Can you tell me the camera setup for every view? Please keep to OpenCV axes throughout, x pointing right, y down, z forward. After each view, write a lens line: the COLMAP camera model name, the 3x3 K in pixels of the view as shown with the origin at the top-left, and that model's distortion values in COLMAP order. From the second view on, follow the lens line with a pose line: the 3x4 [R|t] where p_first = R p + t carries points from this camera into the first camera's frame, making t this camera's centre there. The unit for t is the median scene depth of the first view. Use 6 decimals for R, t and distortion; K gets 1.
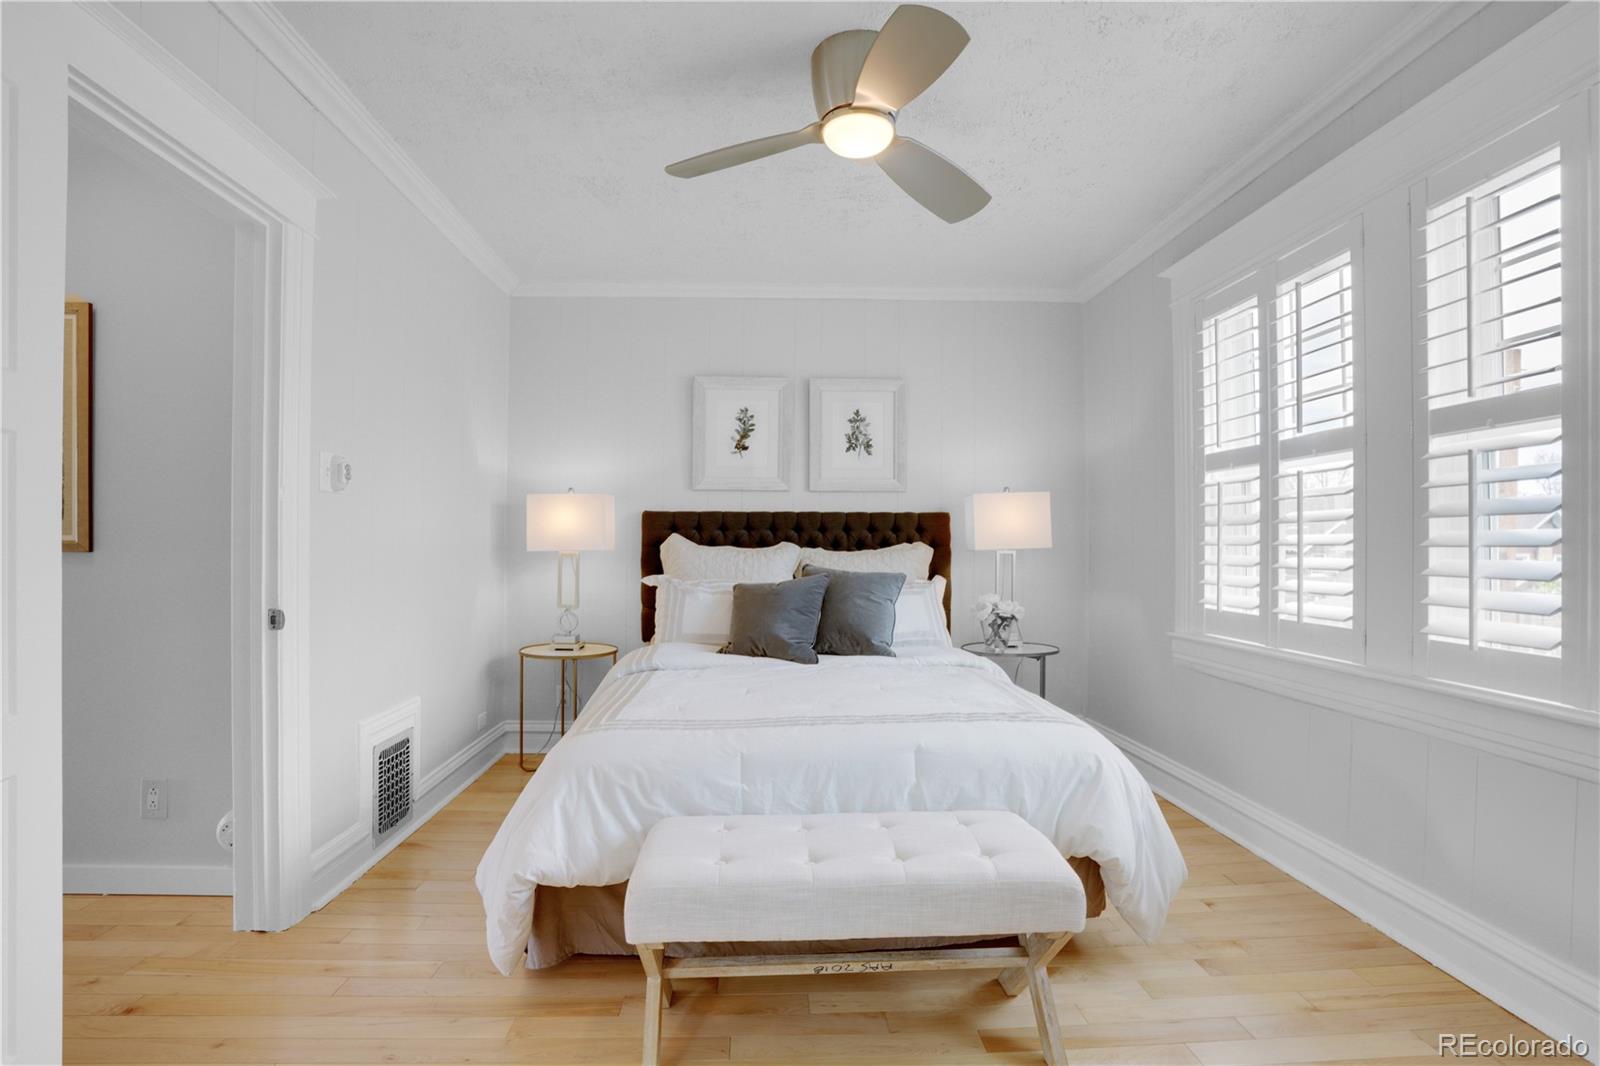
lens RADIAL K [[811.8, 0, 800.0], [0, 811.8, 533.0], [0, 0, 1]] dist [0.000547, 0.000340]
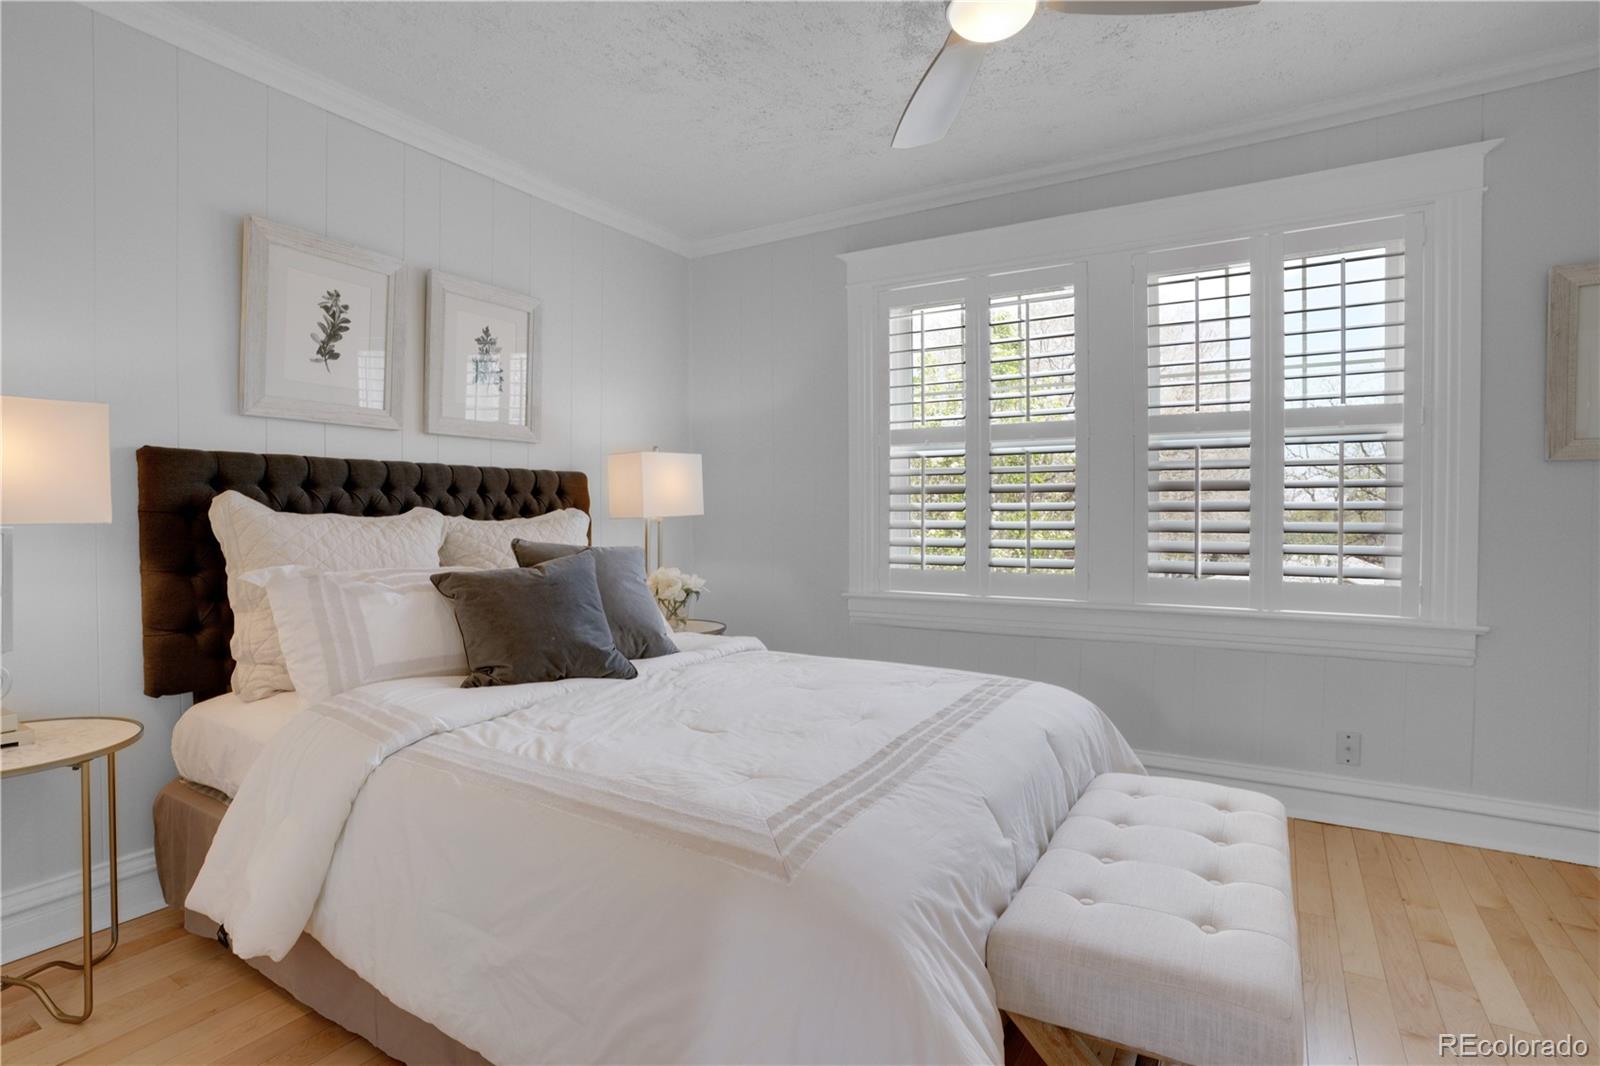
lens RADIAL K [[789.8, 0, 800.0], [0, 789.8, 533.0], [0, 0, 1]] dist [-0.049938, 0.000093]
pose [[0.565034, -0.021111, 0.824798, -0.358891], [-0.009076, 0.999453, 0.031799, 0.008673], [-0.825018, -0.025453, 0.564533, 0.371887]]
